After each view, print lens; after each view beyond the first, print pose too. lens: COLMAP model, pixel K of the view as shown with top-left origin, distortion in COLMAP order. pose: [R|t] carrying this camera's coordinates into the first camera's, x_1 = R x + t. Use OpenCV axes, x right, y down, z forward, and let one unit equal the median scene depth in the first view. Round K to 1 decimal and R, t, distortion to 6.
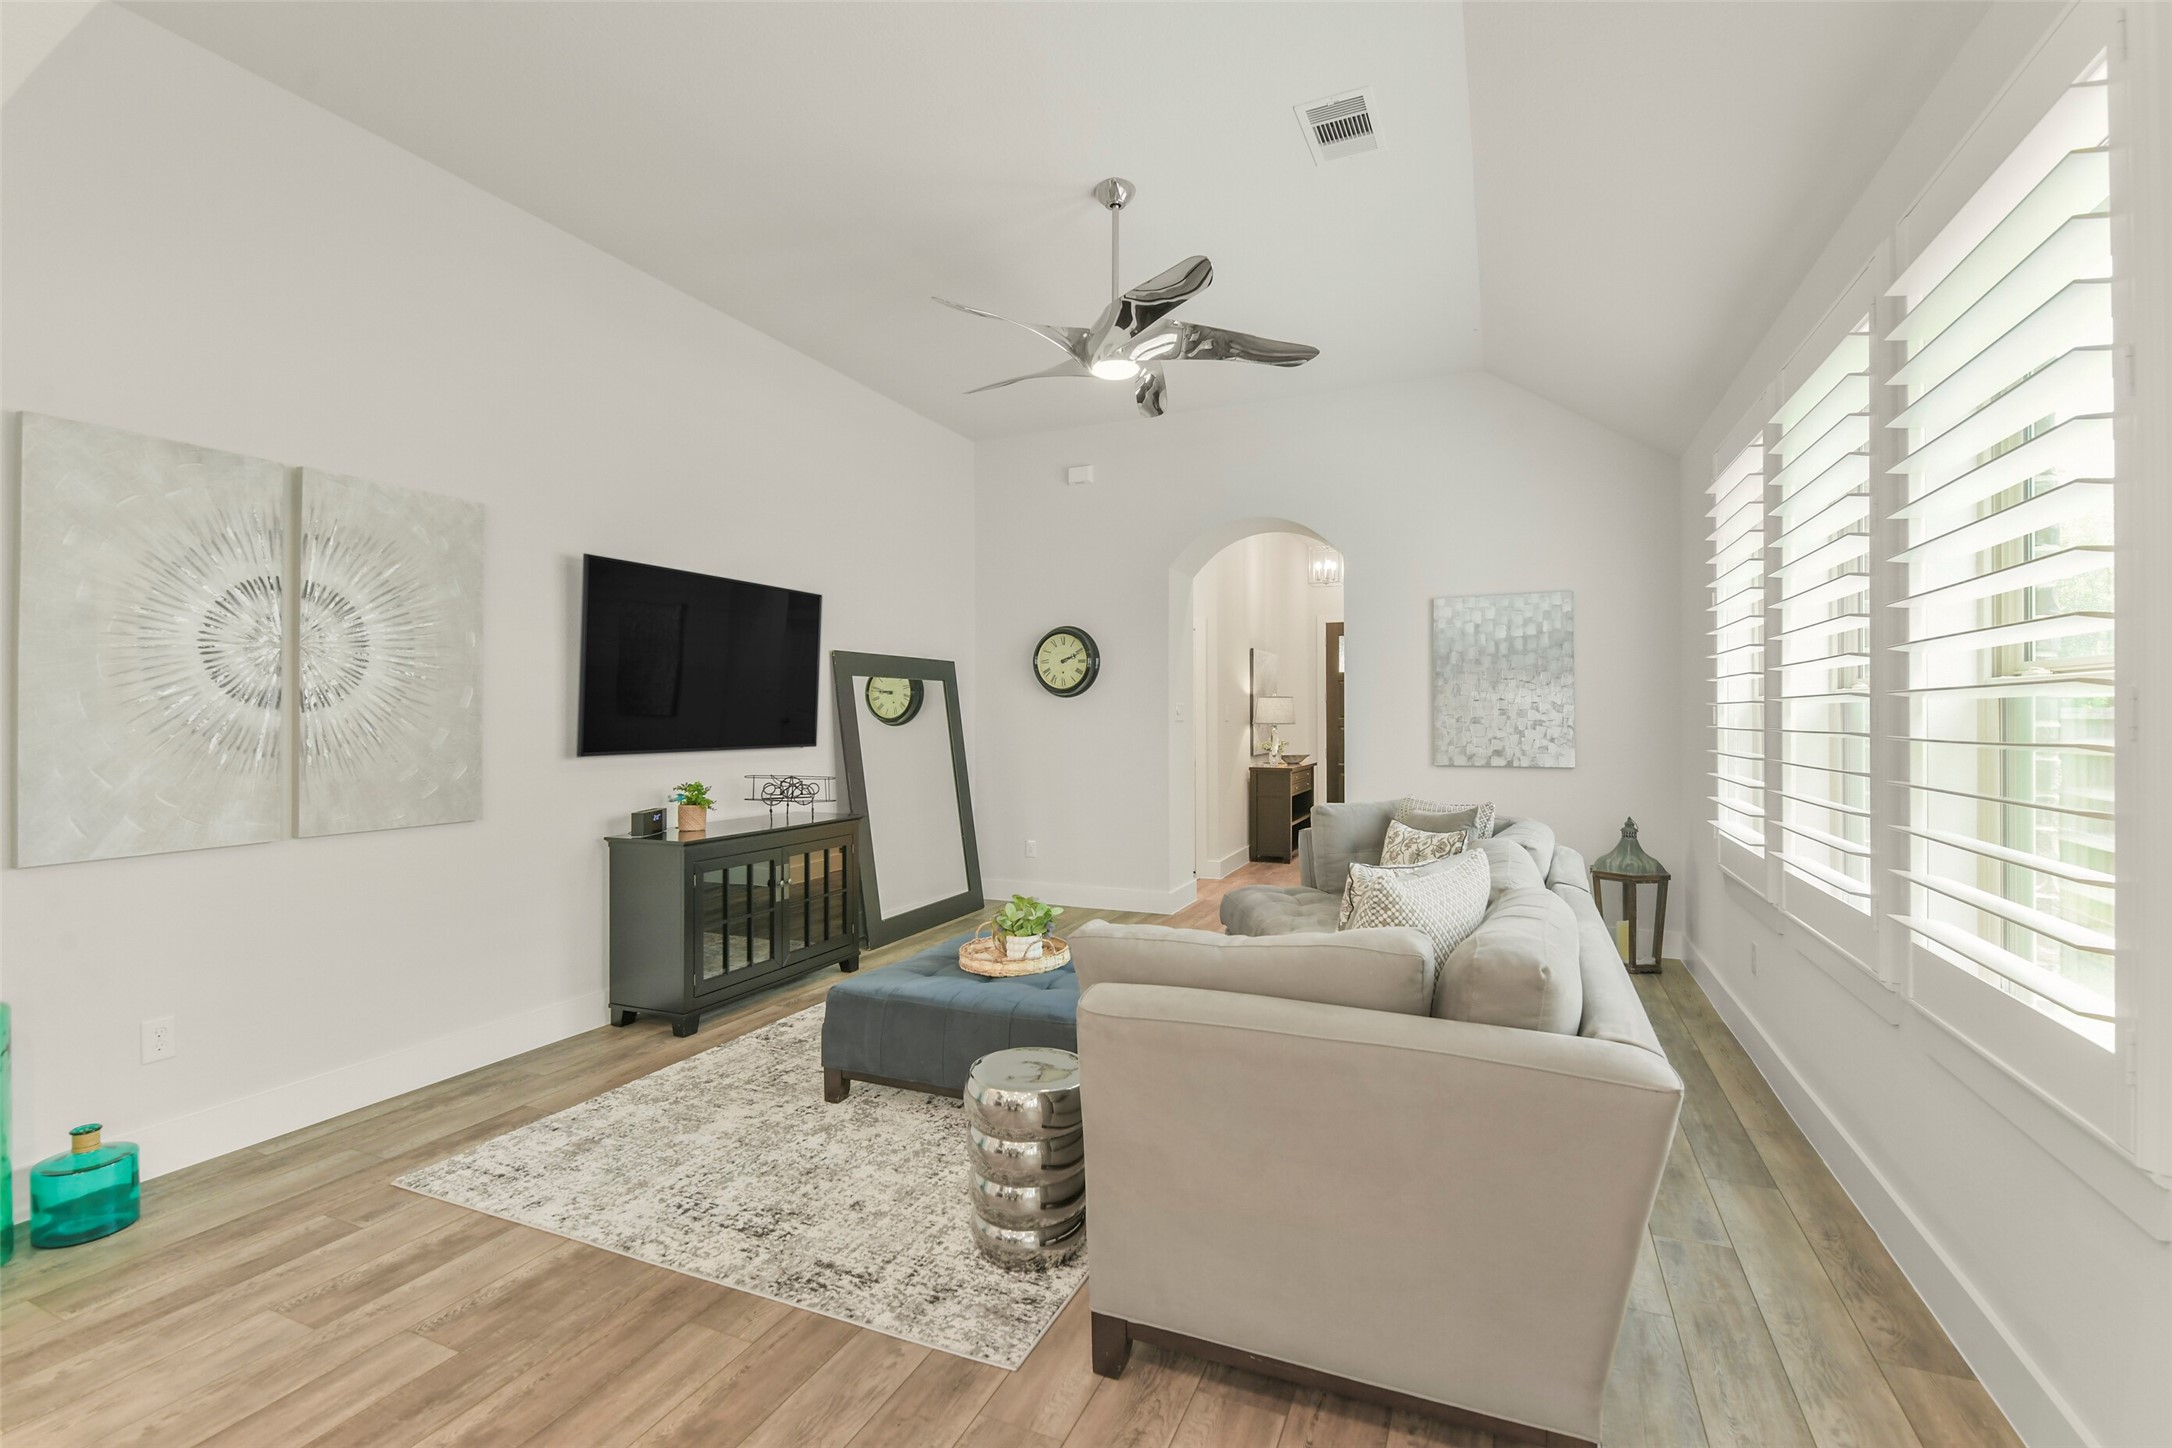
lens RADIAL K [[949.0, 0, 1099.8], [0, 949.0, 719.3], [0, 0, 1]] dist [-0.002464, -0.001040]
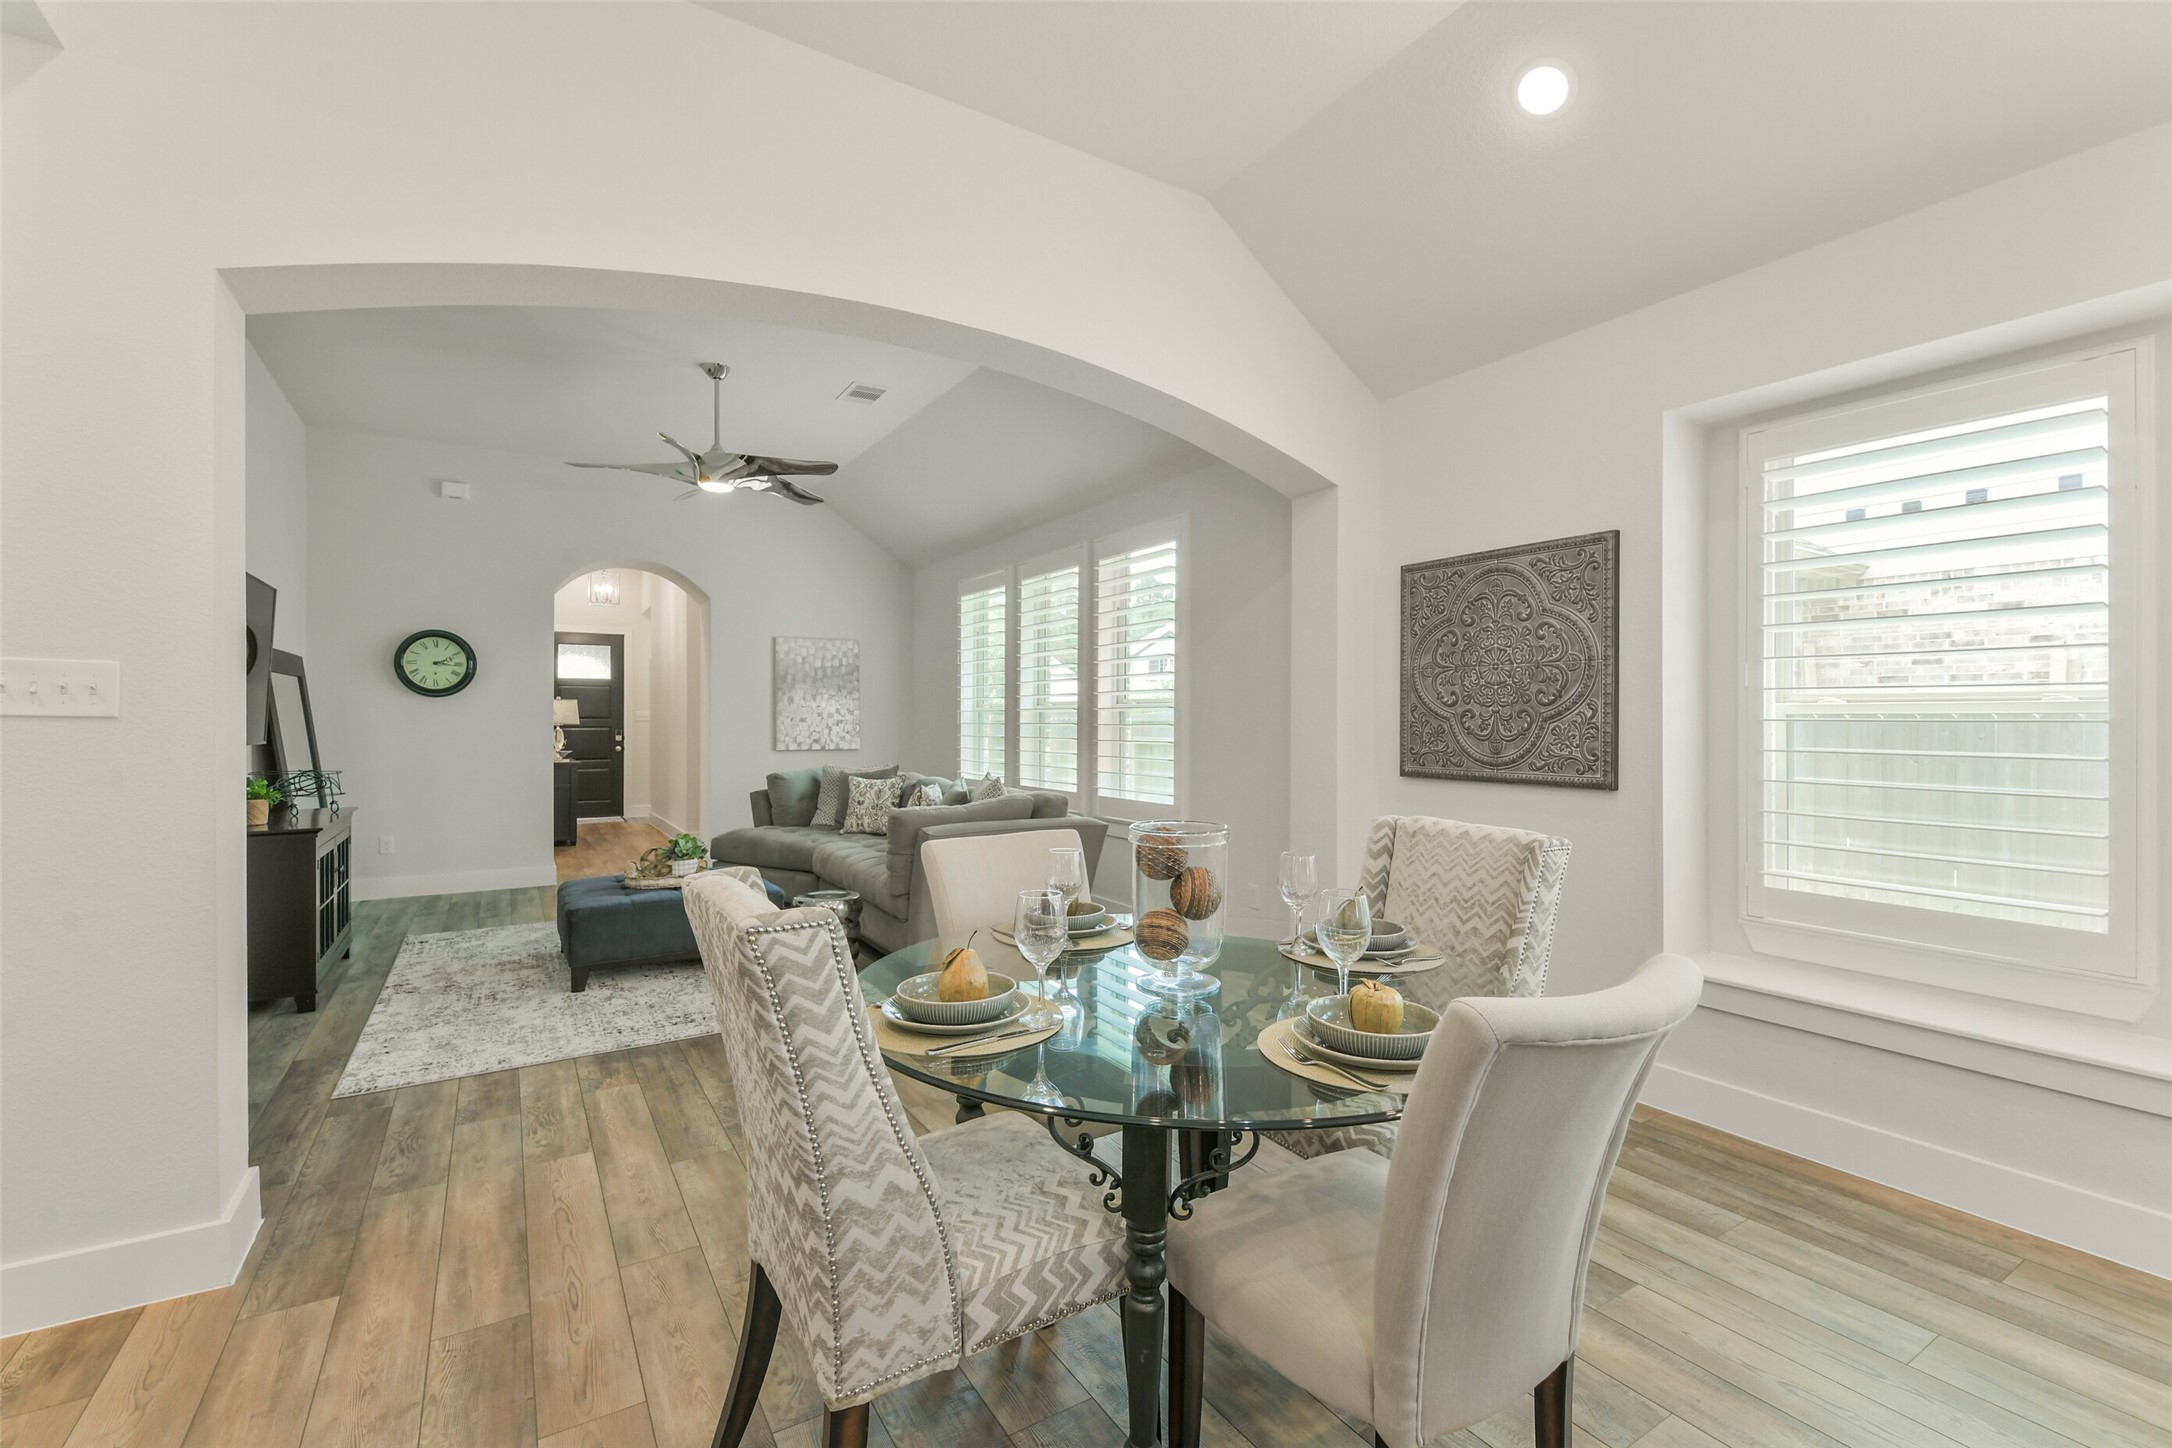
lens RADIAL K [[929.8, 0, 1091.1], [0, 929.8, 718.4], [0, 0, 1]] dist [0.002983, -0.000570]
pose [[0.567314, 0.005791, 0.823481, -0.799807], [-0.002500, 0.999983, -0.005310, 0.007609], [-0.823498, 0.000954, 0.567319, -0.317086]]
